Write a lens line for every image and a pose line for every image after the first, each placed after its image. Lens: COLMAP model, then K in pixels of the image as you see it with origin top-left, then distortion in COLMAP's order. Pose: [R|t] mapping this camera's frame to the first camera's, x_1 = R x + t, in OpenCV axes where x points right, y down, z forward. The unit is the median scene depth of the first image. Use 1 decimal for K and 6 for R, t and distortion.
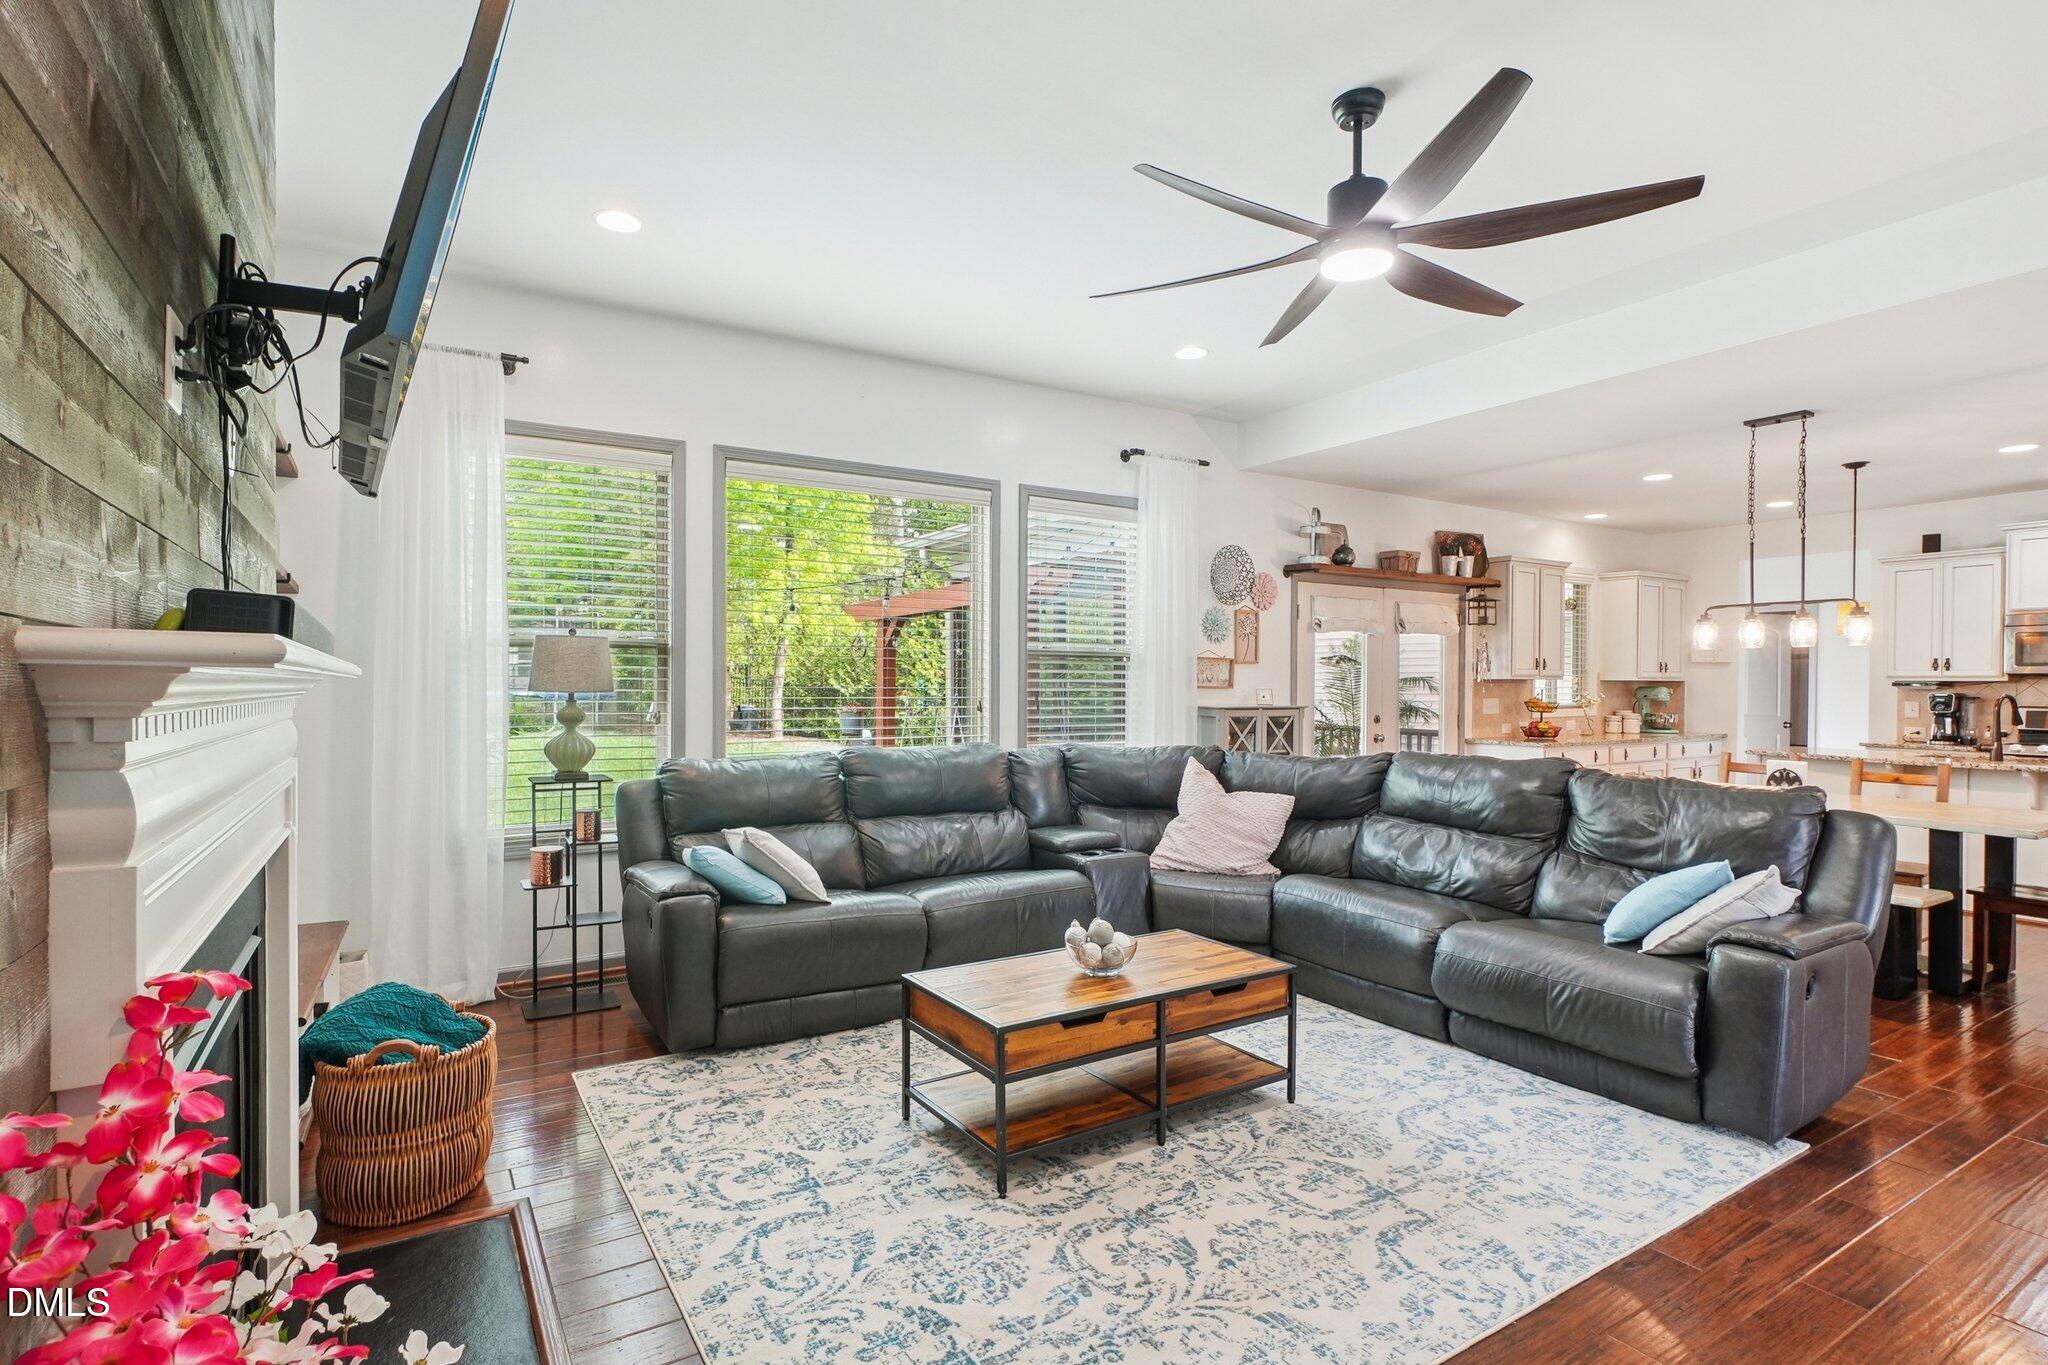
lens RADIAL K [[1003.2, 0, 1009.4], [0, 1003.2, 694.4], [0, 0, 1]] dist [0.004798, 0.004528]
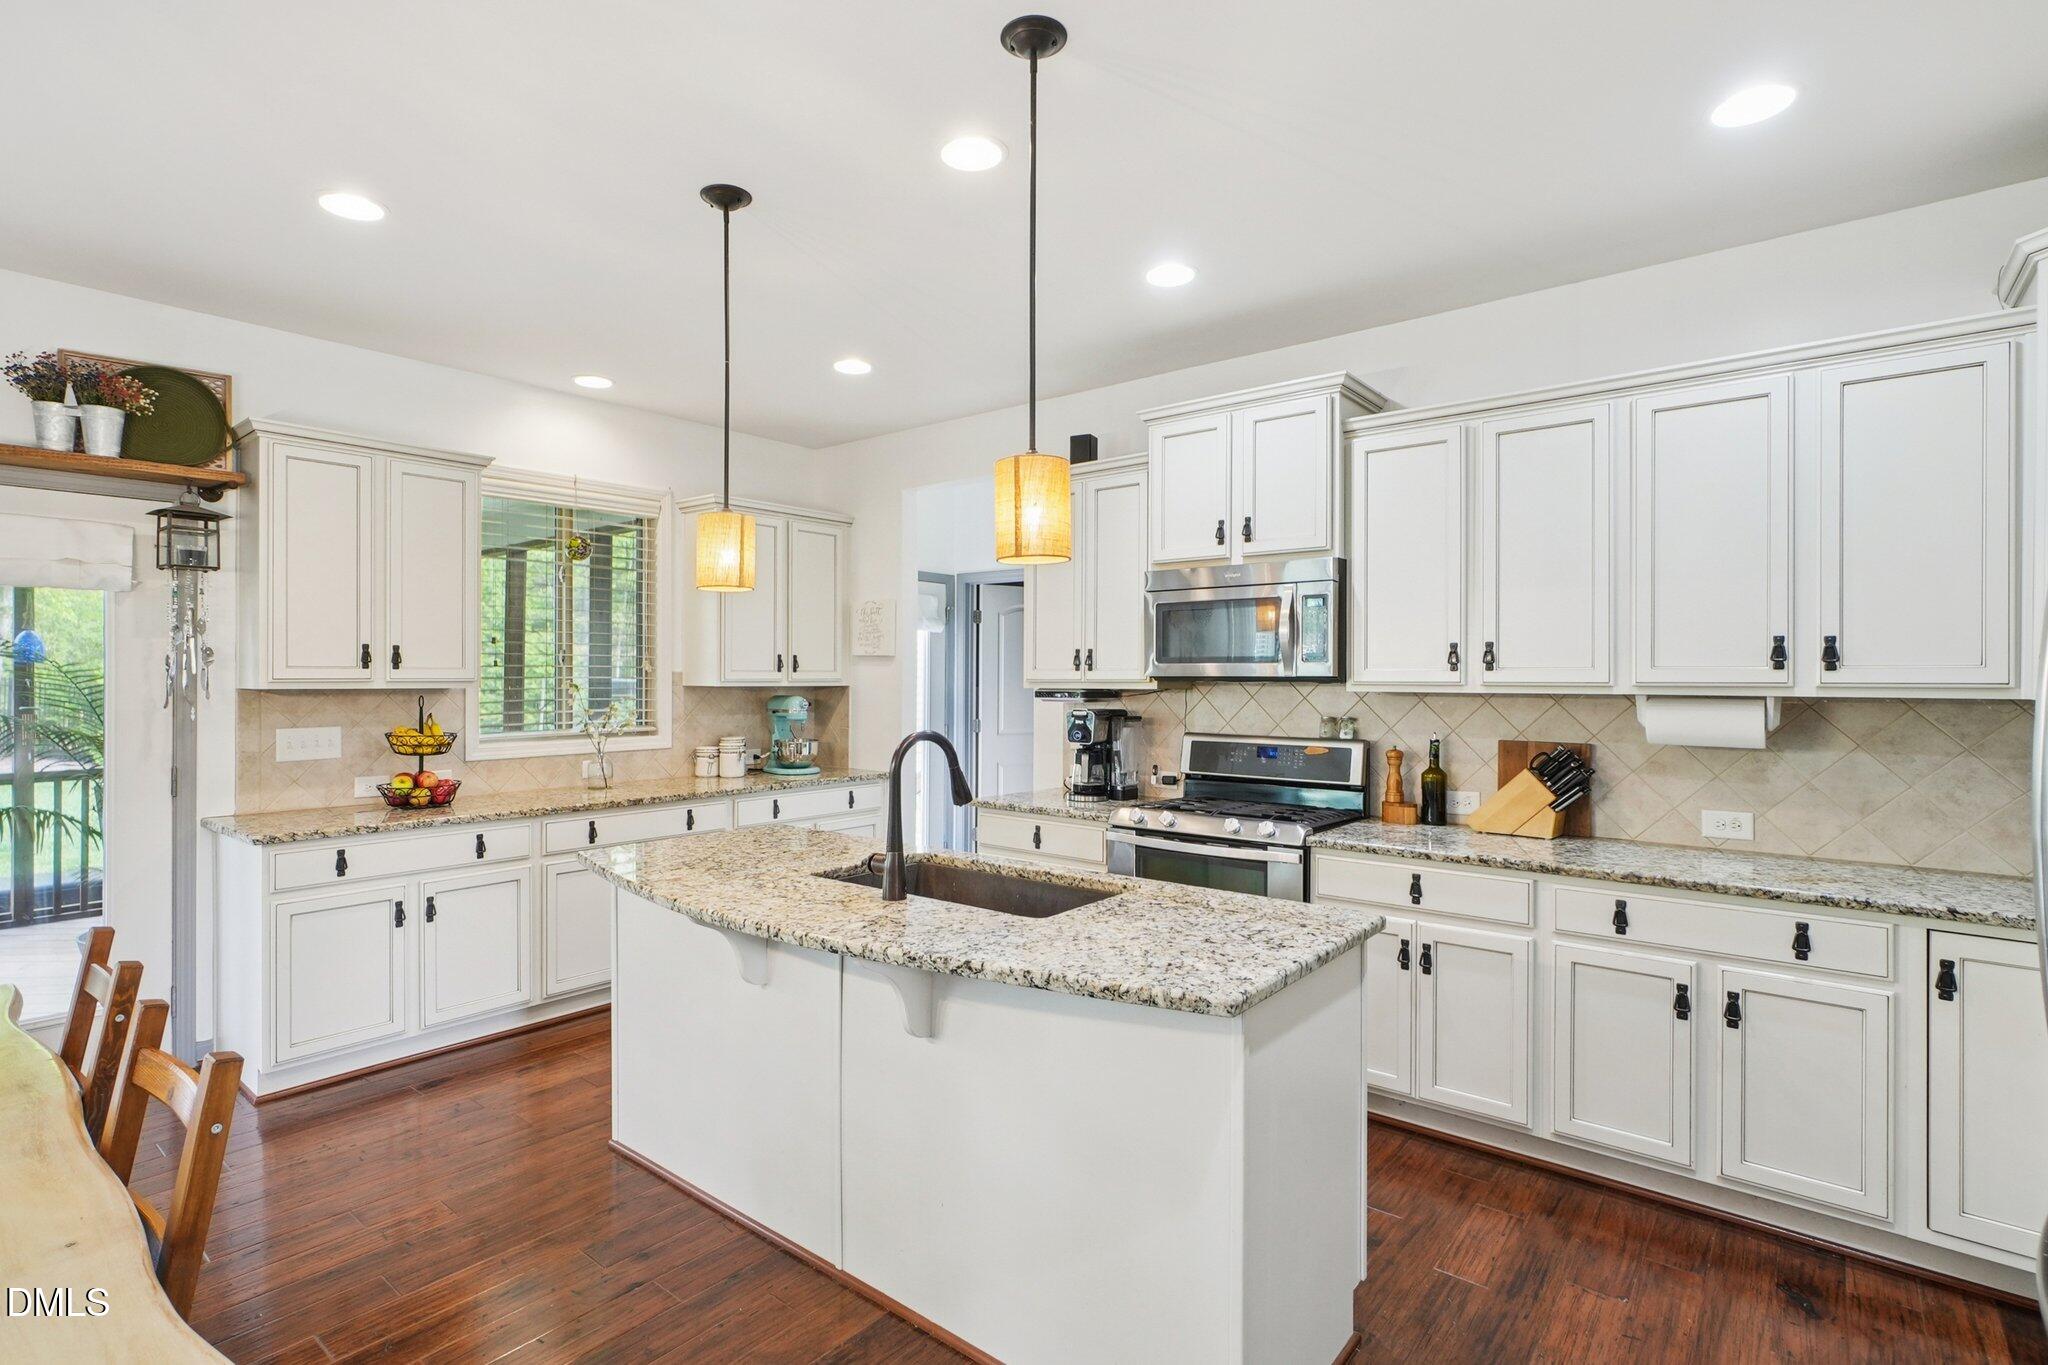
lens RADIAL K [[1003.2, 0, 1015.9], [0, 1003.2, 683.5], [0, 0, 1]] dist [0.004798, 0.004528]
pose [[0.948977, -0.005918, 0.315290, 0.773893], [0.007492, 0.999965, -0.003780, -0.015760], [-0.315256, 0.005950, 0.948988, 0.515849]]
